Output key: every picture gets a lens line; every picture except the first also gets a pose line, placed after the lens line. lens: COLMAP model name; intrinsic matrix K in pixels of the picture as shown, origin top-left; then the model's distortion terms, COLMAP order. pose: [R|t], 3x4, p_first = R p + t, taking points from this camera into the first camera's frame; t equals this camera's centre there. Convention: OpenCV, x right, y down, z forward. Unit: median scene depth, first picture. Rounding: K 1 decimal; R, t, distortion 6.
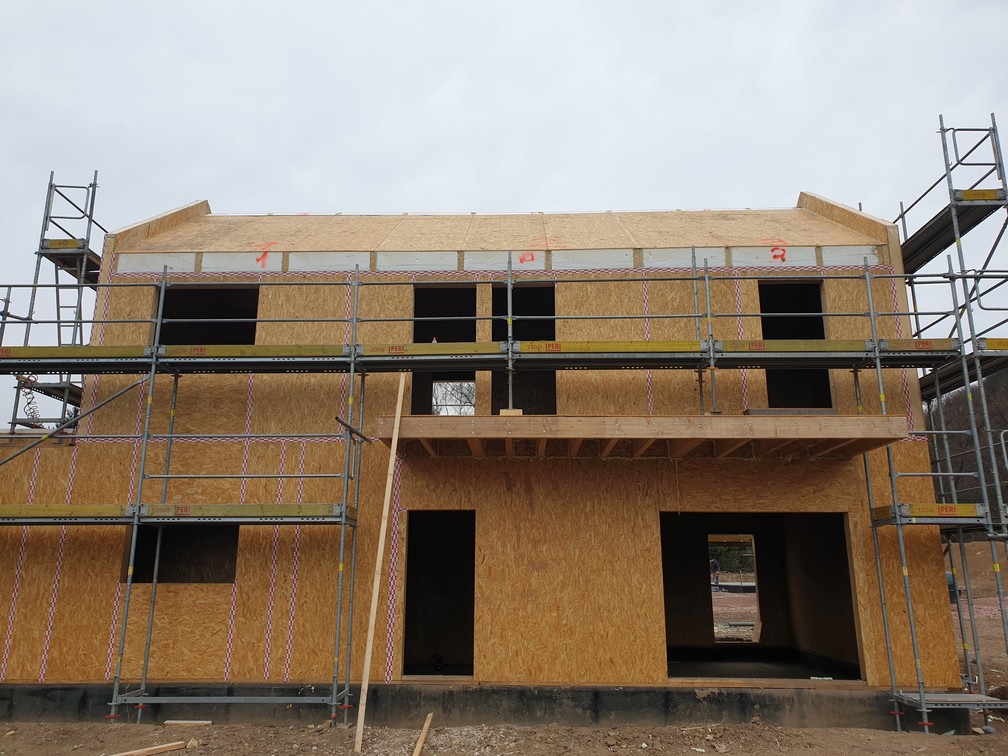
lens RADIAL K [[811.5, 0, 482.3], [0, 811.5, 382.0], [0, 0, 1]] dist [0.049019, -0.048598]
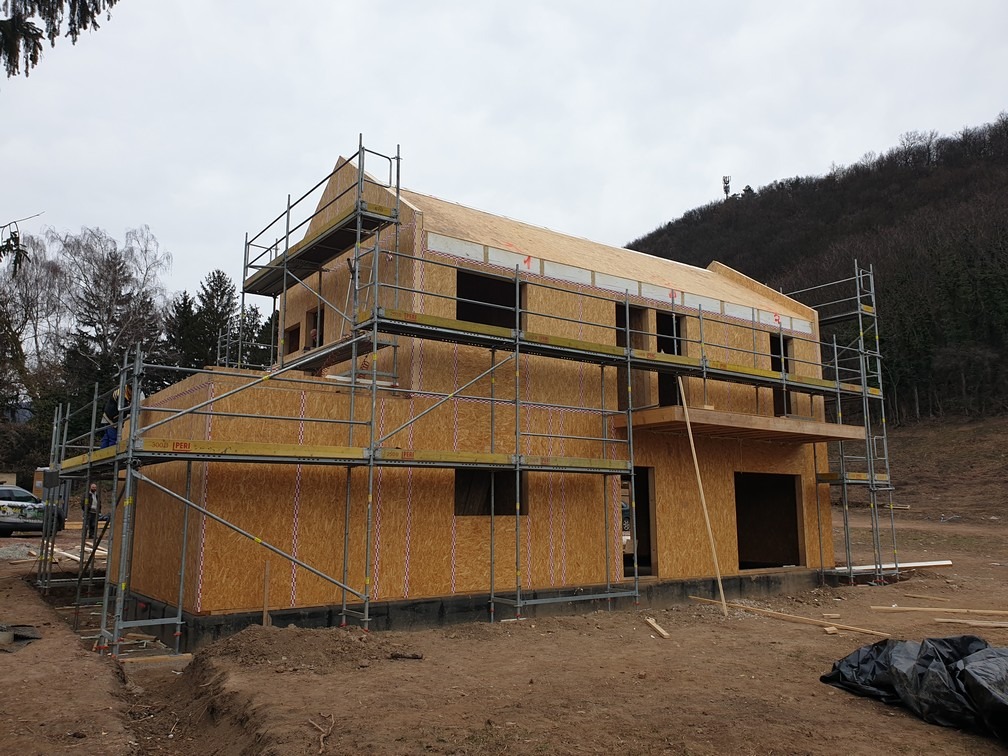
lens RADIAL K [[790.3, 0, 502.9], [0, 790.3, 399.2], [0, 0, 1]] dist [0.065296, -0.005484]
pose [[0.785504, 0.083065, 0.613257, -1.100215], [-0.140286, 0.989055, 0.045722, 0.008435], [-0.602747, -0.121947, 0.788559, 0.044676]]
